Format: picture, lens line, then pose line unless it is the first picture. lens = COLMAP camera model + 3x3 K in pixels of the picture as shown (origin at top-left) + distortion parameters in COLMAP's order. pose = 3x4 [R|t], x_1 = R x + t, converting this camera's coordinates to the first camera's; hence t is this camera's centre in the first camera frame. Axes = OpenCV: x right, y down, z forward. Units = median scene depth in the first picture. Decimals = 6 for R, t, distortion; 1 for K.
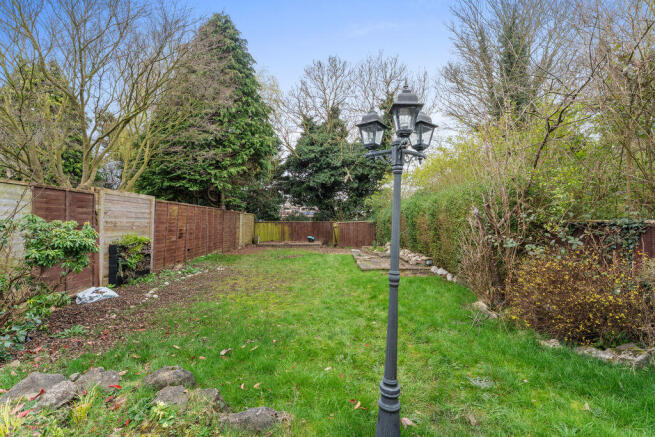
lens RADIAL K [[301.1, 0, 327.5], [0, 301.1, 218.5], [0, 0, 1]] dist [-0.001000, -0.000036]
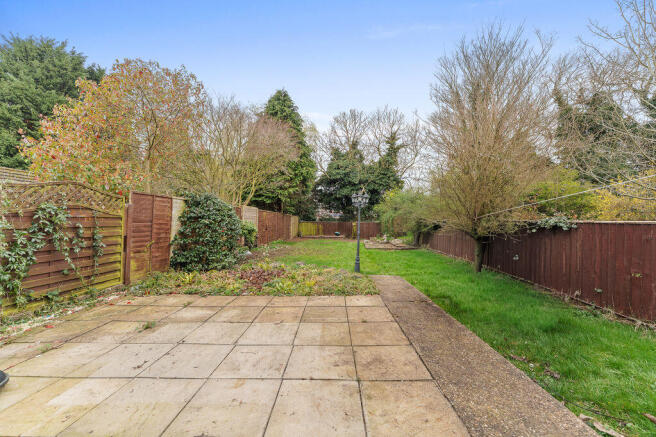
lens RADIAL K [[259.1, 0, 328.0], [0, 259.1, 218.5], [0, 0, 1]] dist [0.001428, 0.000085]
pose [[0.996039, 0.005389, -0.088751, 0.010965], [-0.005806, 0.999973, -0.004445, 0.000019], [0.088725, 0.004943, 0.996044, -0.259320]]
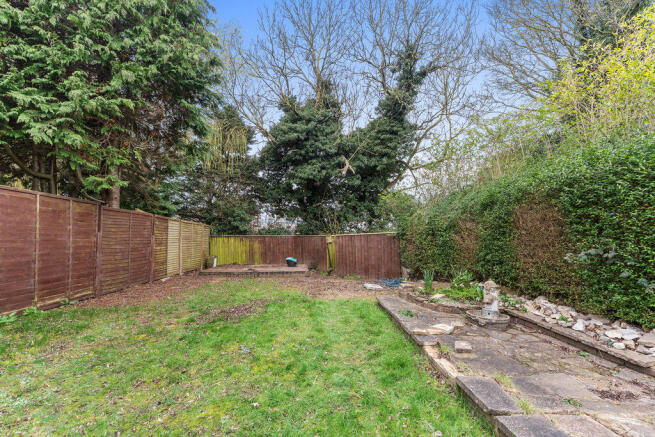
lens RADIAL K [[269.7, 0, 320.5], [0, 269.7, 241.0], [0, 0, 1]] dist [0.001094, 0.000050]
pose [[0.999467, -0.000234, 0.032652, -0.011177], [-0.000146, 0.999933, 0.011615, 0.016402], [-0.032653, -0.011614, 0.999399, 0.409524]]
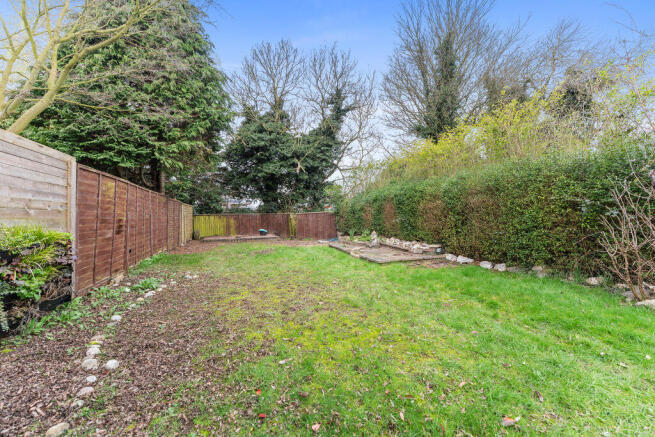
lens RADIAL K [[258.7, 0, 327.5], [0, 258.7, 218.5], [0, 0, 1]] dist [0.001428, 0.000085]
pose [[0.948474, -0.015399, 0.316481, -0.118353], [0.010250, 0.999787, 0.017928, 0.013808], [-0.316690, -0.013761, 0.948429, 0.166416]]
